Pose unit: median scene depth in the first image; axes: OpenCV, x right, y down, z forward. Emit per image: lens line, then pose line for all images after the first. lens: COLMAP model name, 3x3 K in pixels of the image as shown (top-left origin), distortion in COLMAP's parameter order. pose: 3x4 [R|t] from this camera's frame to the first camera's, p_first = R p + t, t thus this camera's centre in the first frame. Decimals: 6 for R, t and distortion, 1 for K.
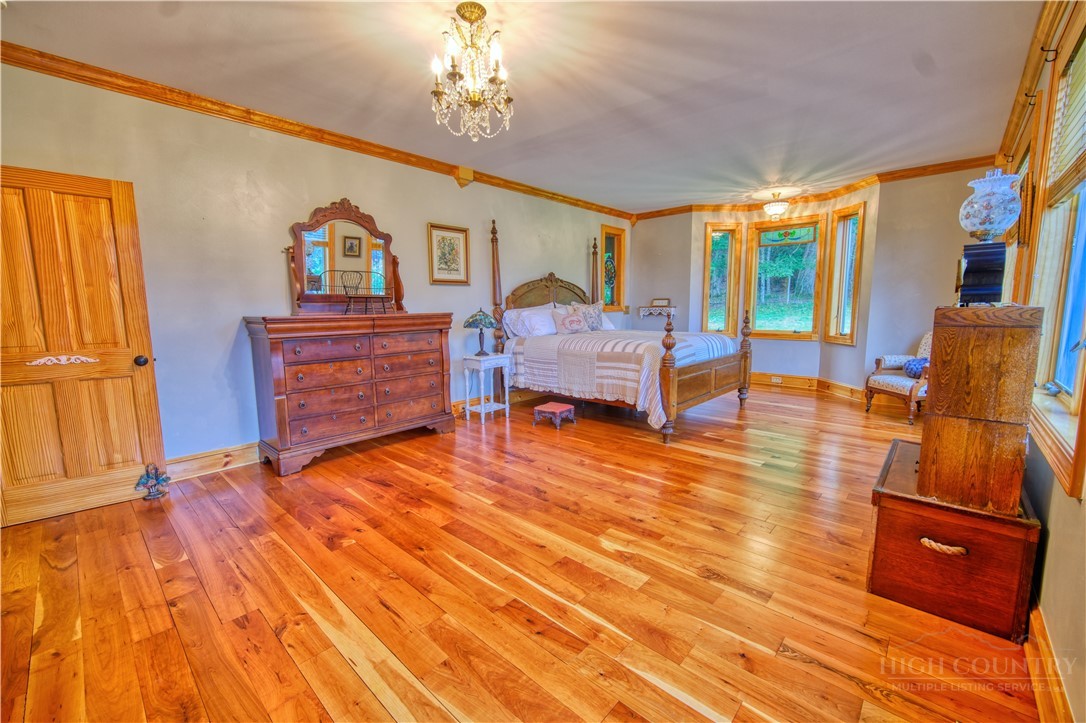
lens RADIAL K [[427.7, 0, 547.3], [0, 427.7, 362.0], [0, 0, 1]] dist [-0.003649, -0.000075]
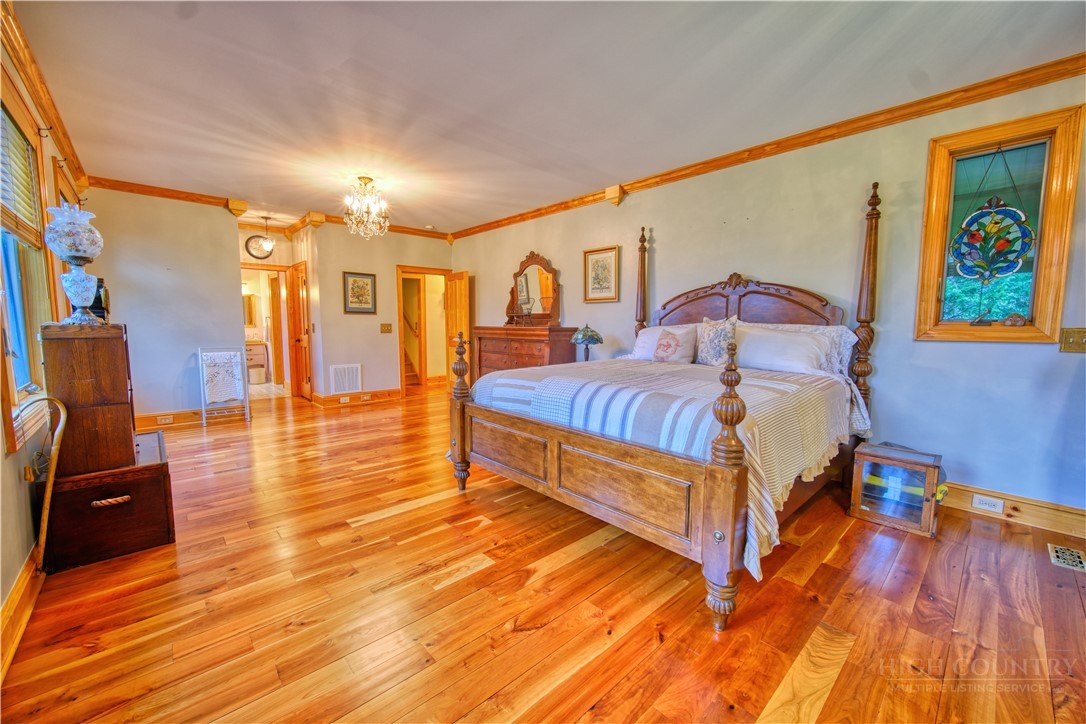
lens RADIAL K [[427.7, 0, 547.3], [0, 427.7, 362.5], [0, 0, 1]] dist [-0.003649, -0.000075]
pose [[-0.074892, 0.097740, -0.992390, 0.985089], [-0.138460, 0.984526, 0.107414, -0.148581], [0.987532, 0.145451, -0.060200, 1.099435]]
